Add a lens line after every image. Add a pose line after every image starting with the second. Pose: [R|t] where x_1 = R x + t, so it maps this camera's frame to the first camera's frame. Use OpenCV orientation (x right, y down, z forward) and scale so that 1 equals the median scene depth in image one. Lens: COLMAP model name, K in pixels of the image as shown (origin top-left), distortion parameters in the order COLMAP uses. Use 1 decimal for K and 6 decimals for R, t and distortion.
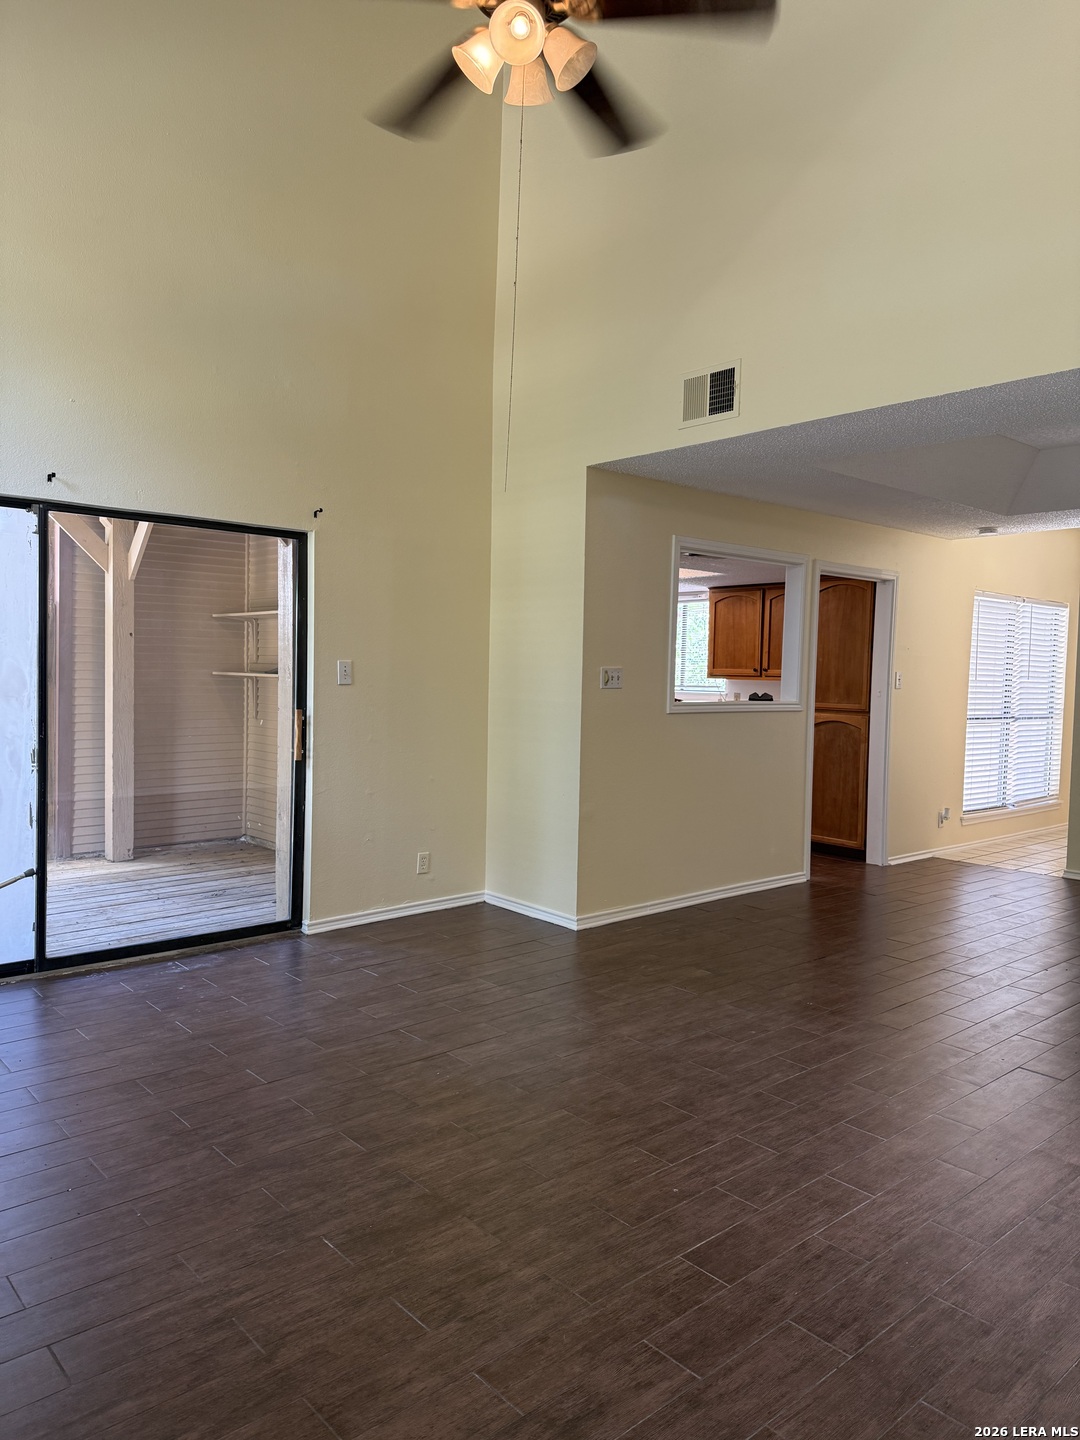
lens RADIAL K [[1004.0, 0, 538.3], [0, 1004.0, 716.5], [0, 0, 1]] dist [0.004934, 0.000226]
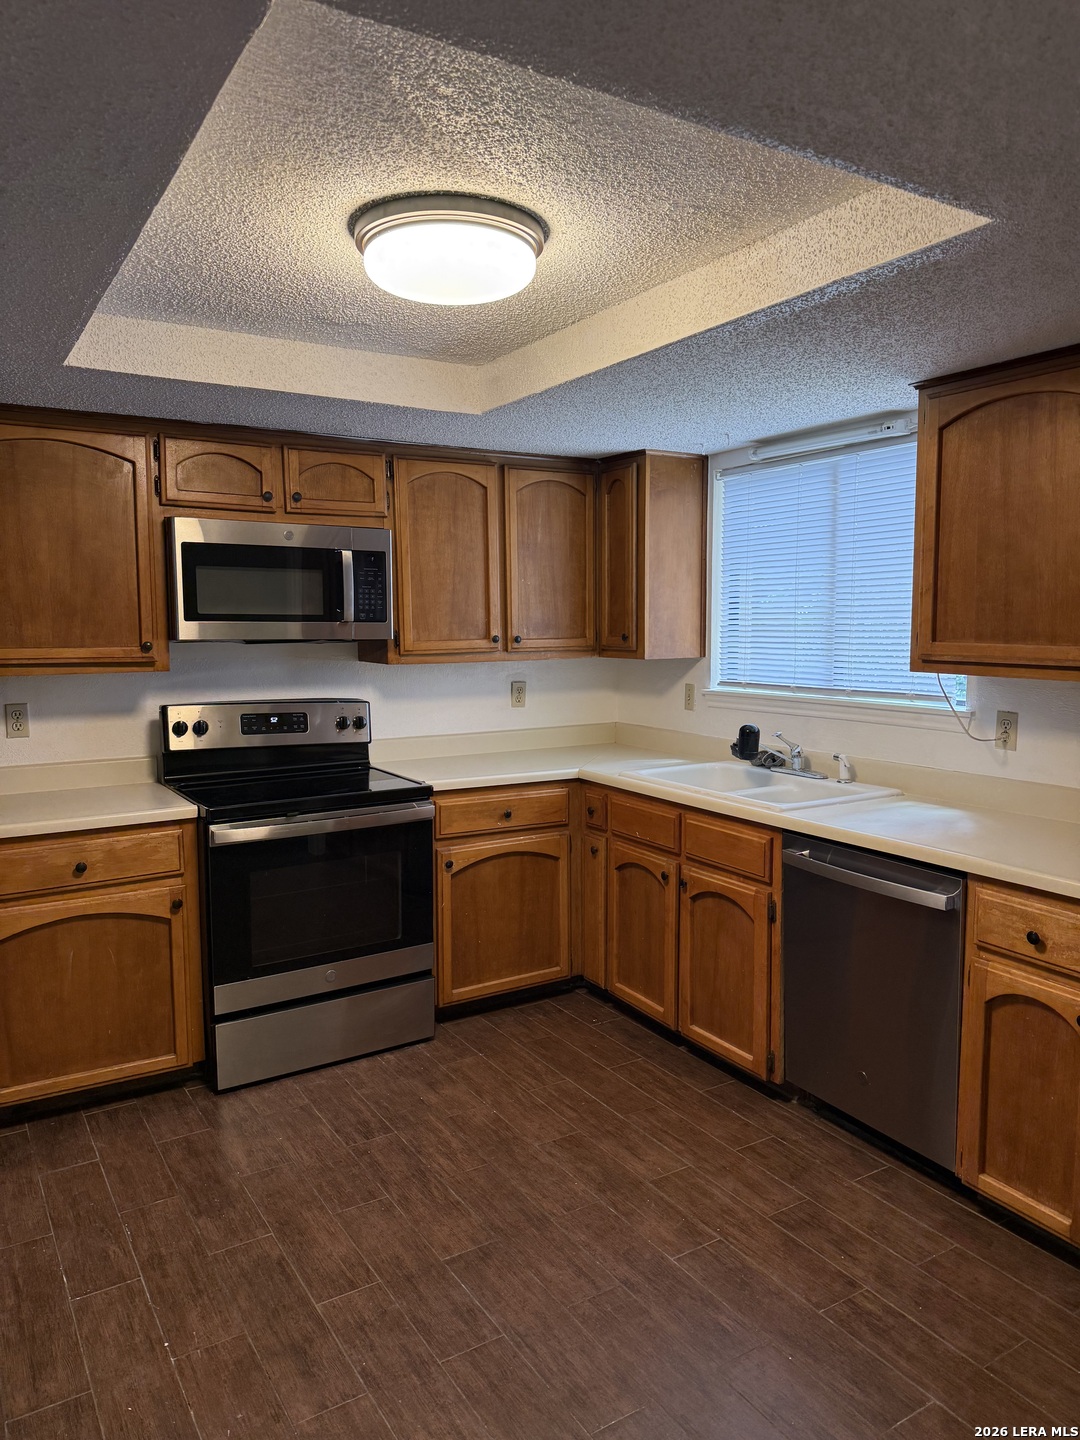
lens RADIAL K [[1004.0, 0, 543.4], [0, 1004.0, 725.5], [0, 0, 1]] dist [0.004934, 0.000226]
pose [[0.986017, -0.010008, -0.166344, 0.105824], [0.015351, 0.999406, 0.030867, -0.033291], [0.165936, -0.032989, 0.985585, 0.667201]]
